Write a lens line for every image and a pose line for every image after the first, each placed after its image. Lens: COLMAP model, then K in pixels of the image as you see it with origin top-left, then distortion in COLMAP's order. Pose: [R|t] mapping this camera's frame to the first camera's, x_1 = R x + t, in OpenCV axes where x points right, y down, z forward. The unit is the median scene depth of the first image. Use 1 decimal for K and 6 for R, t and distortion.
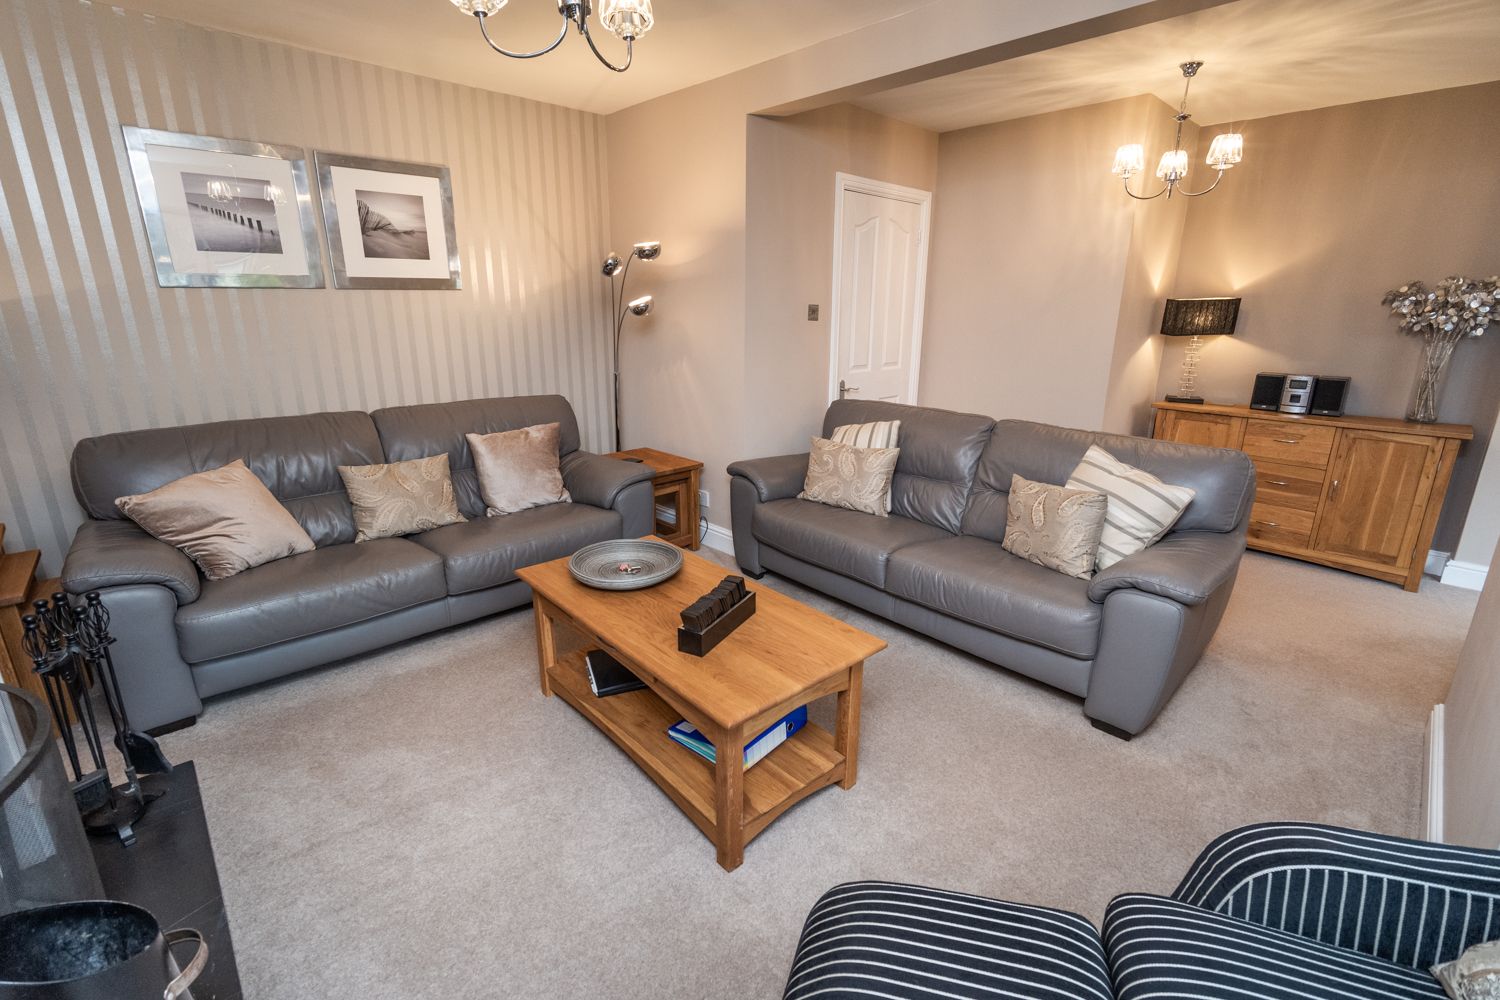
lens RADIAL K [[679.2, 0, 752.1], [0, 679.2, 498.0], [0, 0, 1]] dist [-0.000511, 0.001722]
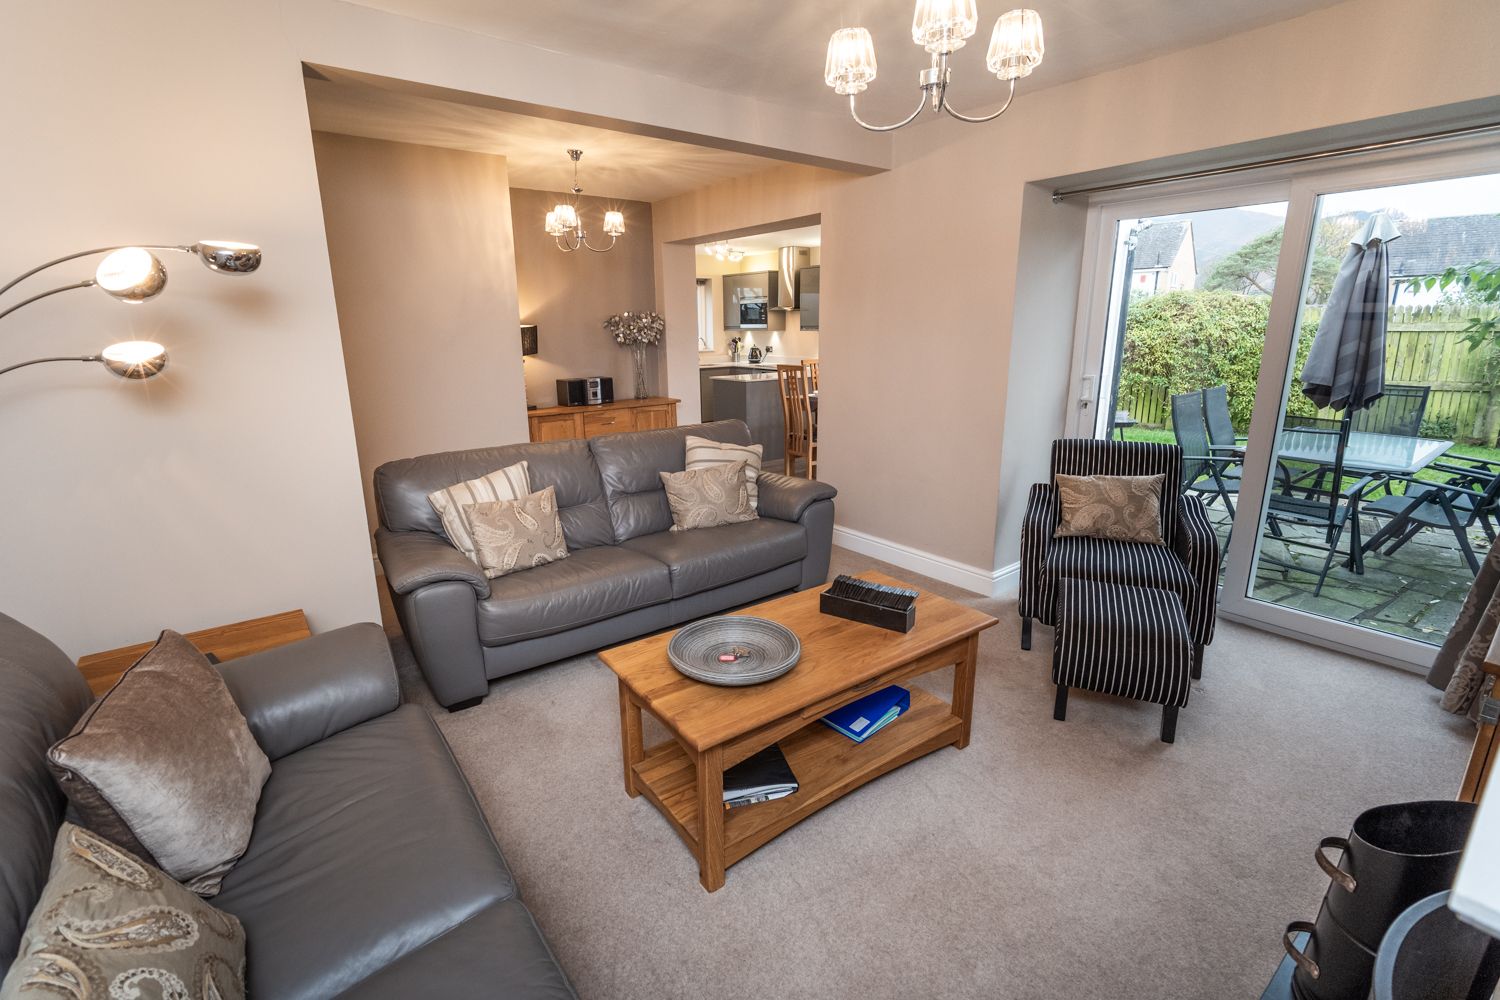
lens RADIAL K [[679.2, 0, 760.0], [0, 679.2, 490.4], [0, 0, 1]] dist [-0.000511, 0.001722]
pose [[0.091813, -0.250272, 0.963812, -0.683571], [0.285647, 0.933842, 0.215279, -0.188729], [-0.953927, 0.255544, 0.157229, 0.564081]]
